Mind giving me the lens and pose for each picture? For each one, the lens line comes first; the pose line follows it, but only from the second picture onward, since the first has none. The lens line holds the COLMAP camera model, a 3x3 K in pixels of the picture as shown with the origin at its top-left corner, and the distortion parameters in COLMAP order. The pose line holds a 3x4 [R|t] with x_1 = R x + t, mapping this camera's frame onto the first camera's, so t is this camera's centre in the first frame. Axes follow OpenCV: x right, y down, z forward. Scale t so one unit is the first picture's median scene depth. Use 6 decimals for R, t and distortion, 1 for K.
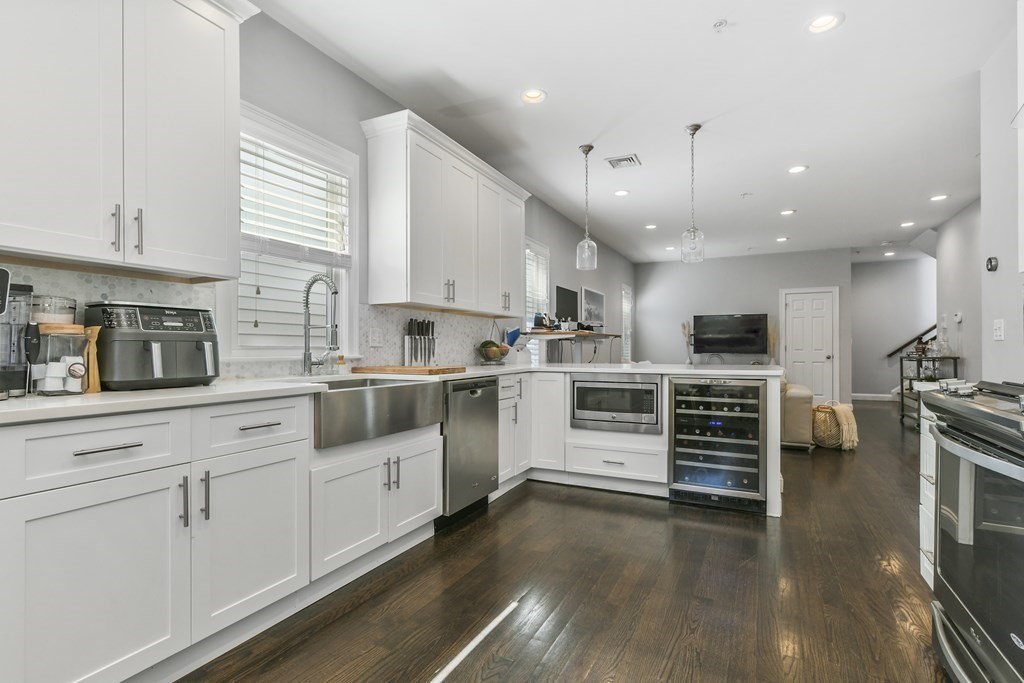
lens RADIAL K [[488.2, 0, 518.9], [0, 488.2, 347.8], [0, 0, 1]] dist [-0.002115, -0.000082]
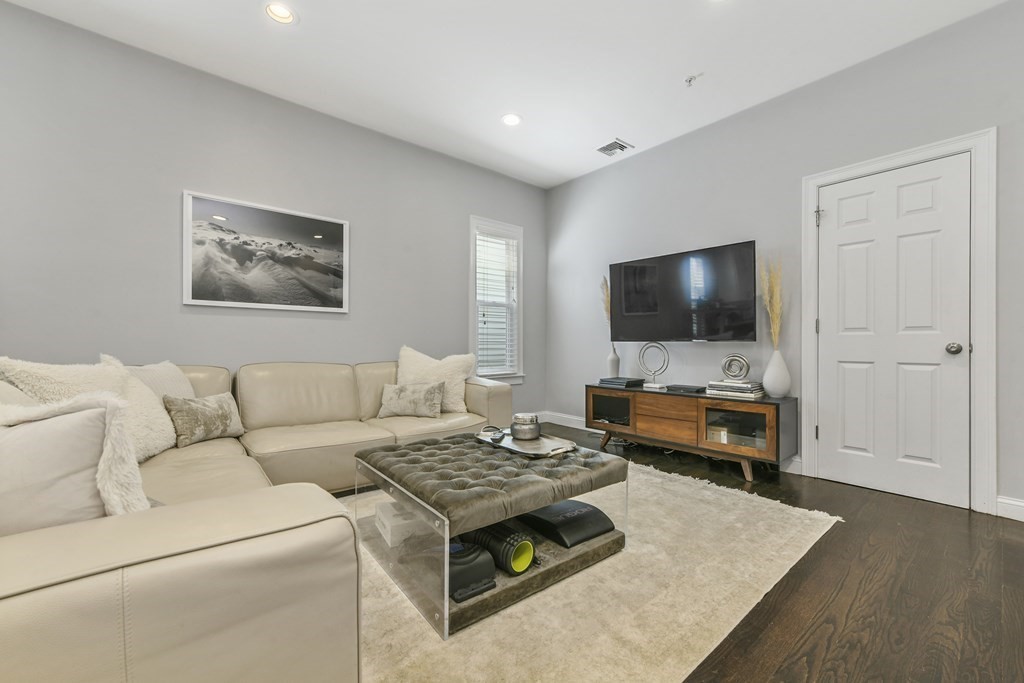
lens RADIAL K [[424.8, 0, 512.0], [0, 424.8, 341.5], [0, 0, 1]] dist [0.001282, 0.000184]
pose [[0.921374, -0.002545, -0.388668, 1.178305], [-0.000746, 0.999965, -0.008315, 0.042574], [0.388675, 0.007951, 0.921340, 1.542080]]
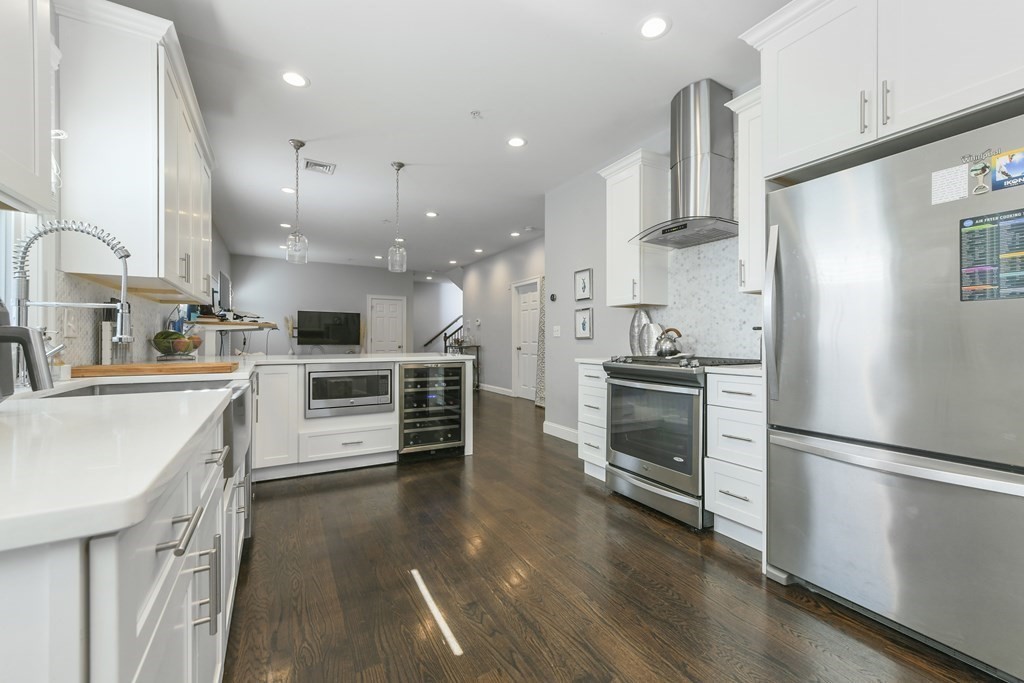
lens RADIAL K [[411.2, 0, 518.8], [0, 411.2, 338.9], [0, 0, 1]] dist [0.000326, 0.000172]
pose [[0.551436, 0.004940, 0.834202, -0.393199], [-0.003298, 0.999988, -0.003742, 0.000400], [-0.834210, -0.000688, 0.551446, 0.174641]]
